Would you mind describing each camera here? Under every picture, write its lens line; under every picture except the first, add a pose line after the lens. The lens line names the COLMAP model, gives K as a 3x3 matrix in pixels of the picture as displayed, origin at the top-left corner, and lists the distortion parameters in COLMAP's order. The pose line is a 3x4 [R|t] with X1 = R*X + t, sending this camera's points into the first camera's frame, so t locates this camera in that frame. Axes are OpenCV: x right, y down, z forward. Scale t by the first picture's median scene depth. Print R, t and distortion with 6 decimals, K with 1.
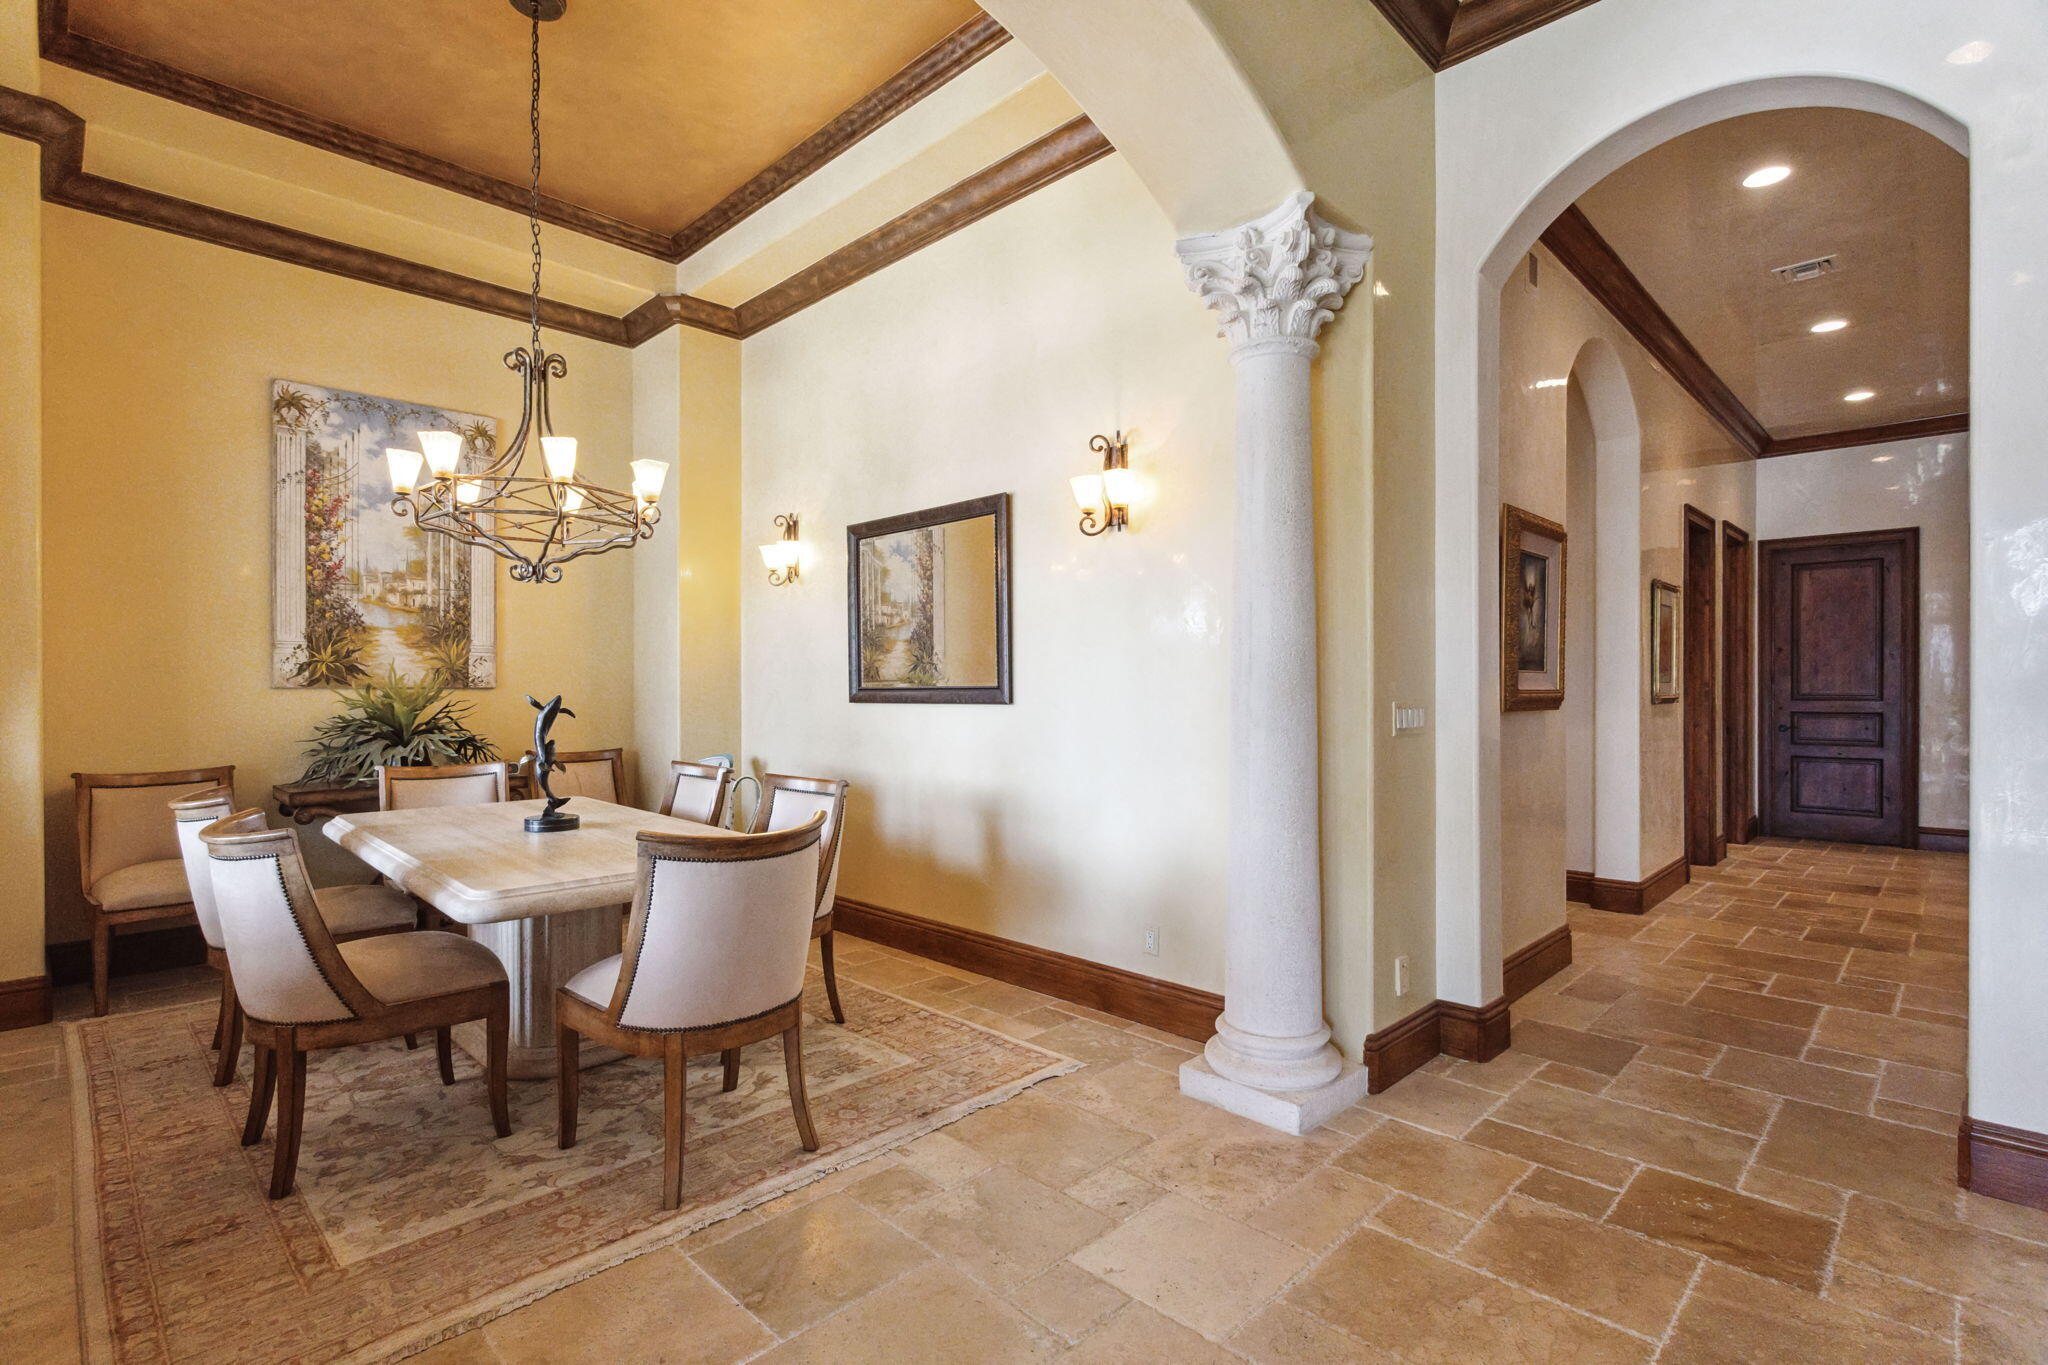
lens RADIAL K [[983.1, 0, 1034.1], [0, 983.1, 688.8], [0, 0, 1]] dist [0.013059, 0.000287]
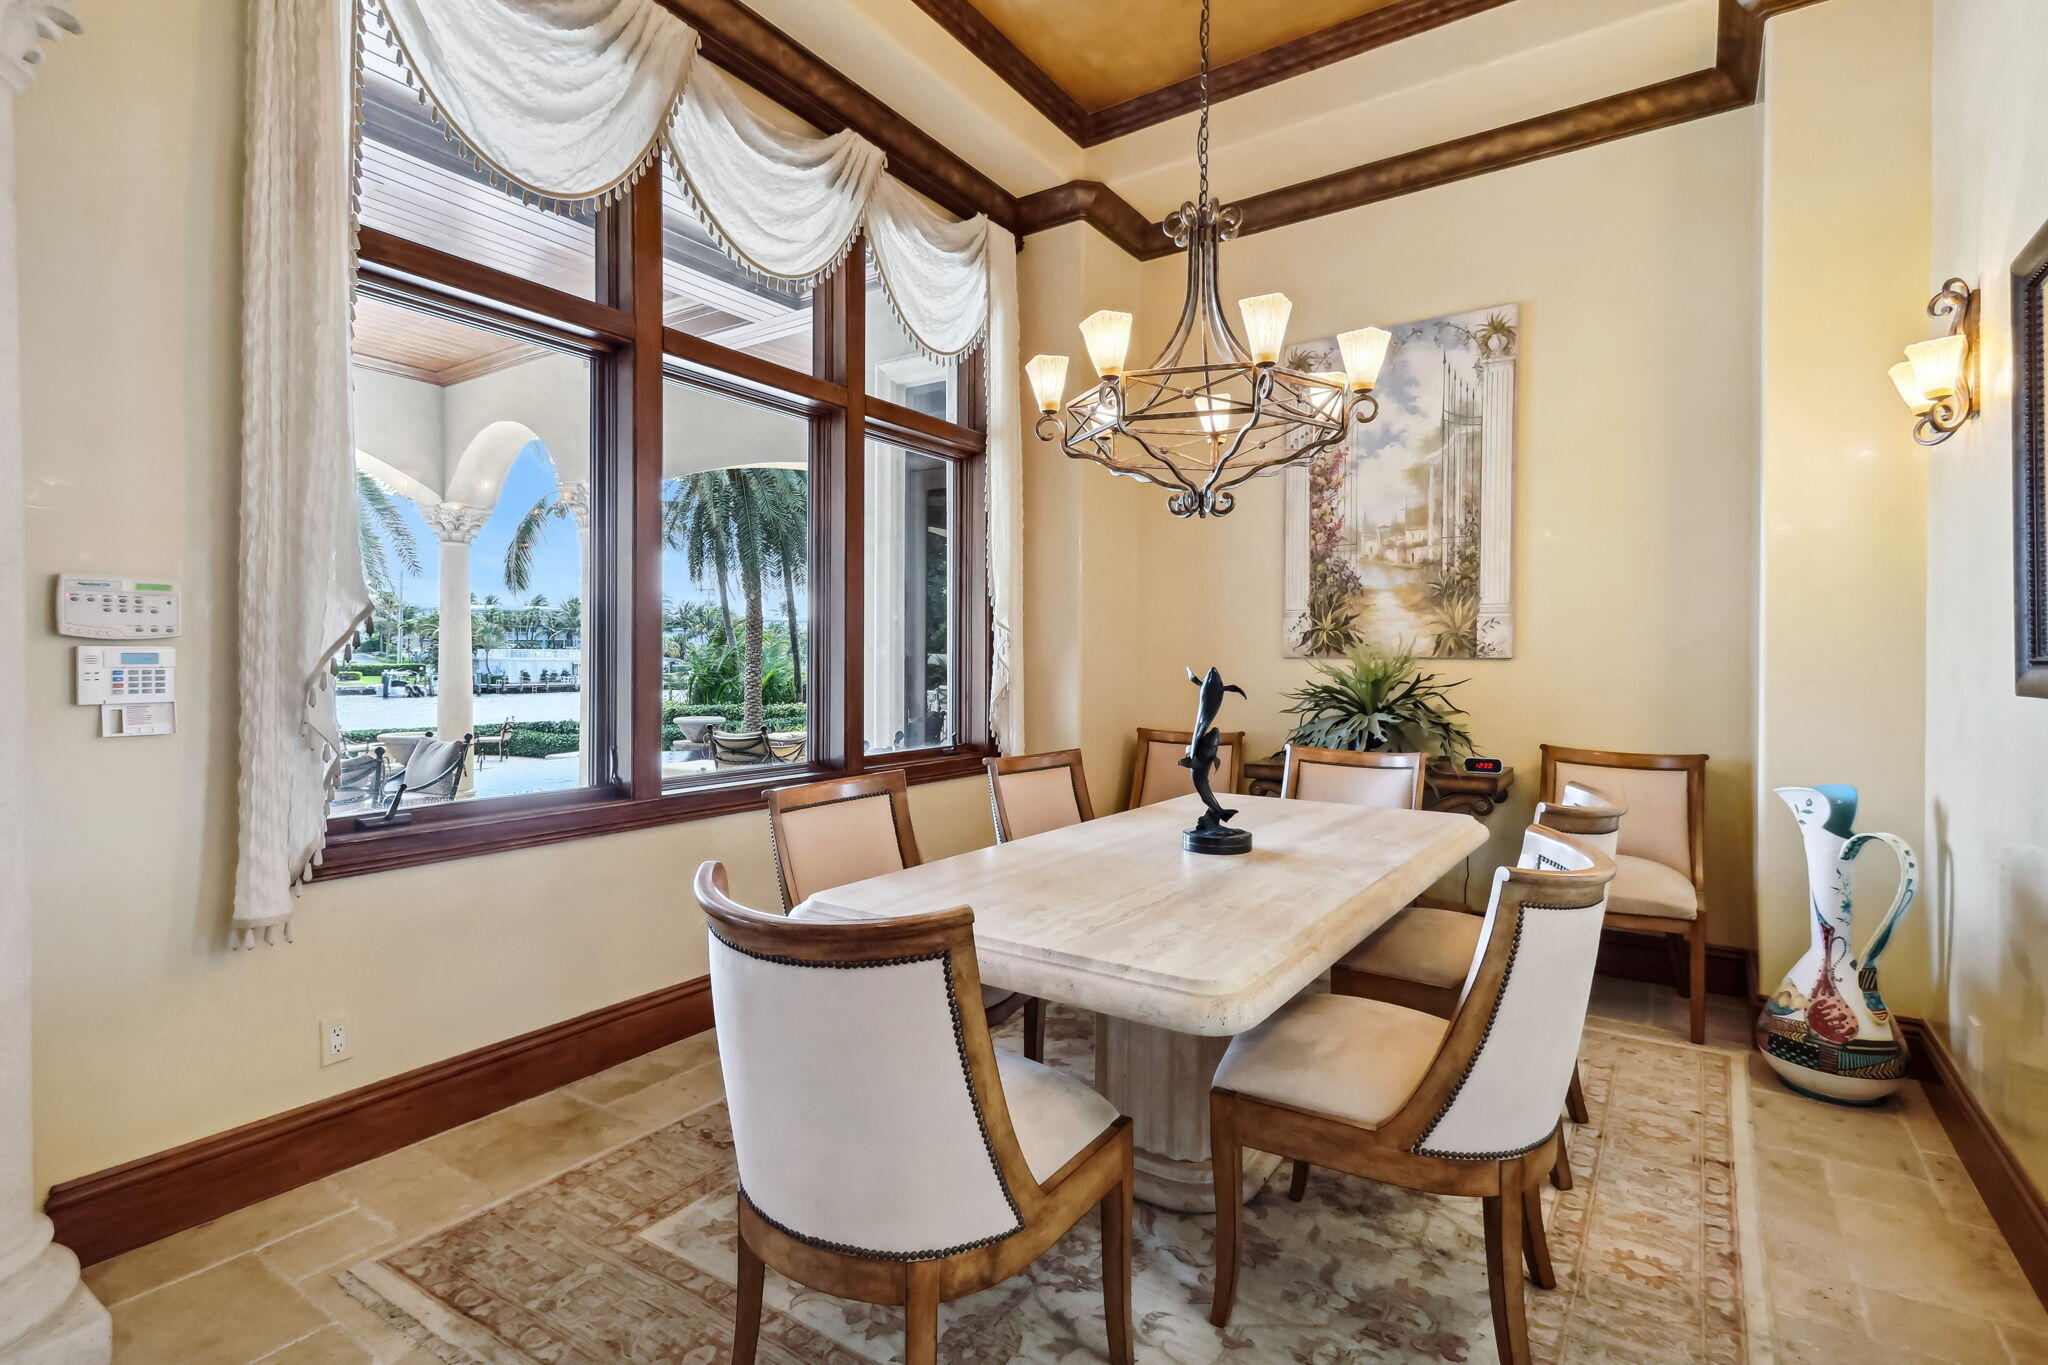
lens RADIAL K [[983.1, 0, 1039.0], [0, 983.1, 668.2], [0, 0, 1]] dist [0.013059, 0.000287]
pose [[0.168200, 0.009834, -0.985704, 0.156760], [-0.002135, 0.999952, 0.009612, 0.000570], [0.985750, 0.000488, 0.168213, 0.558691]]
